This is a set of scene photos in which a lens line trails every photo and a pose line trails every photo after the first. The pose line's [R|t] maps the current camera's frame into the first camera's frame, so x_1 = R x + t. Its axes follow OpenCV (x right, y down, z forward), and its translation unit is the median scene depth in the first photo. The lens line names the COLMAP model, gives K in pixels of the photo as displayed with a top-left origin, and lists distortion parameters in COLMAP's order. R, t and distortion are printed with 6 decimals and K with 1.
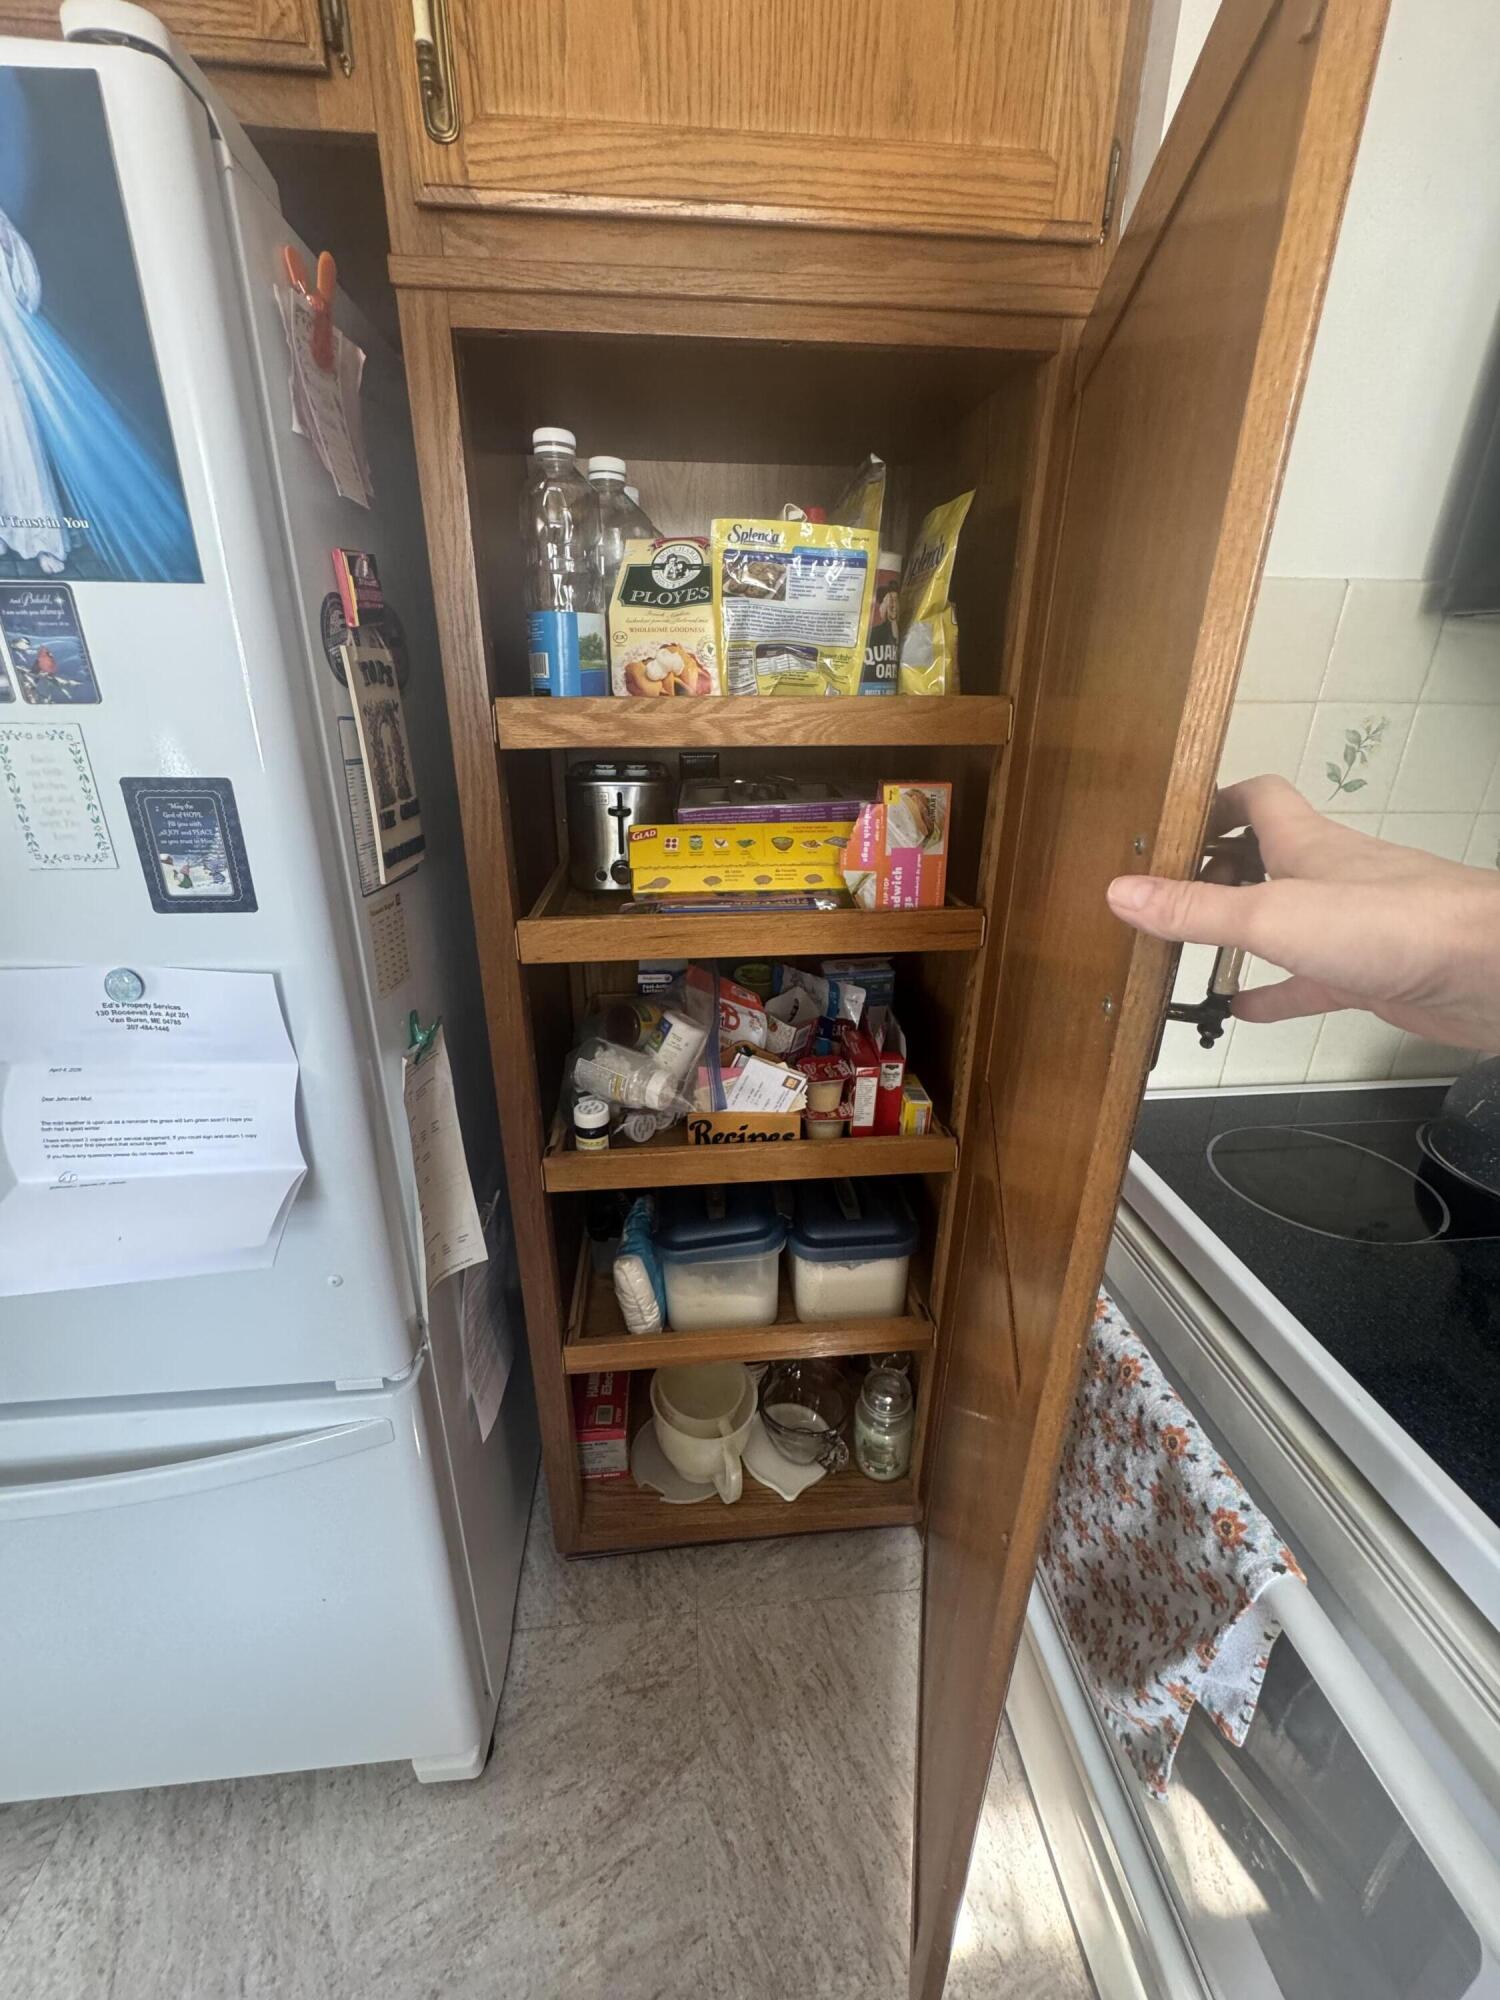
lens RADIAL K [[802.1, 0, 747.8], [0, 802.1, 1001.0], [0, 0, 1]] dist [-0.002905, -0.000123]
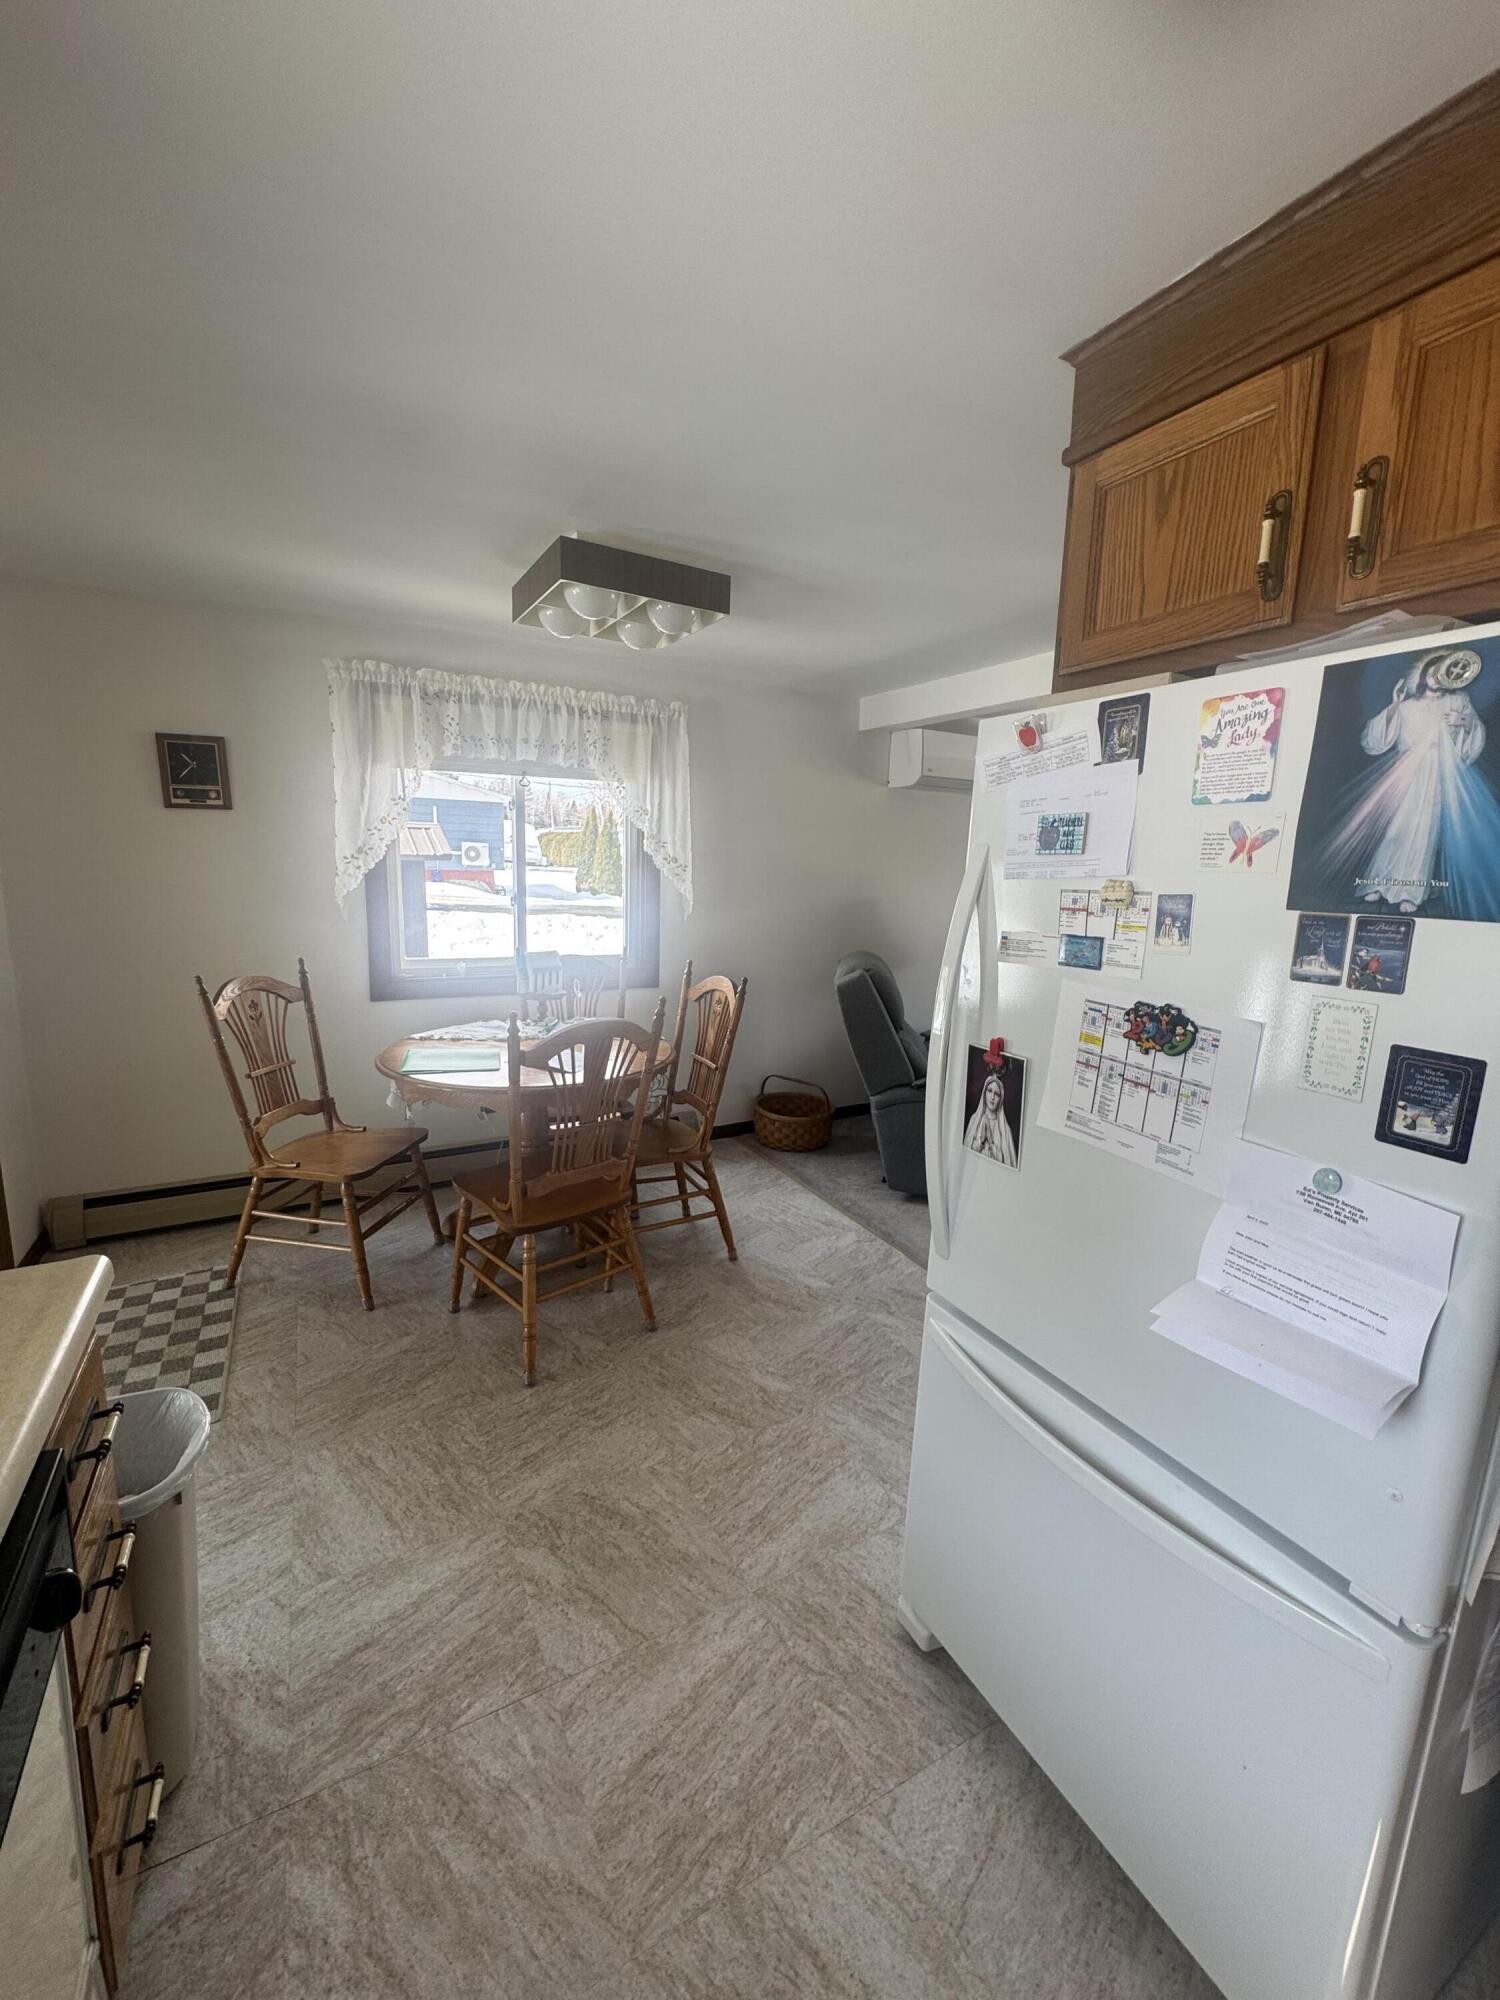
lens RADIAL K [[802.1, 0, 742.0], [0, 802.1, 995.1], [0, 0, 1]] dist [-0.002905, -0.000123]
pose [[0.396619, 0.155952, -0.904639, 0.010607], [-0.364627, 0.931153, 0.000660, 0.049716], [0.842461, 0.329594, 0.426177, -0.538071]]
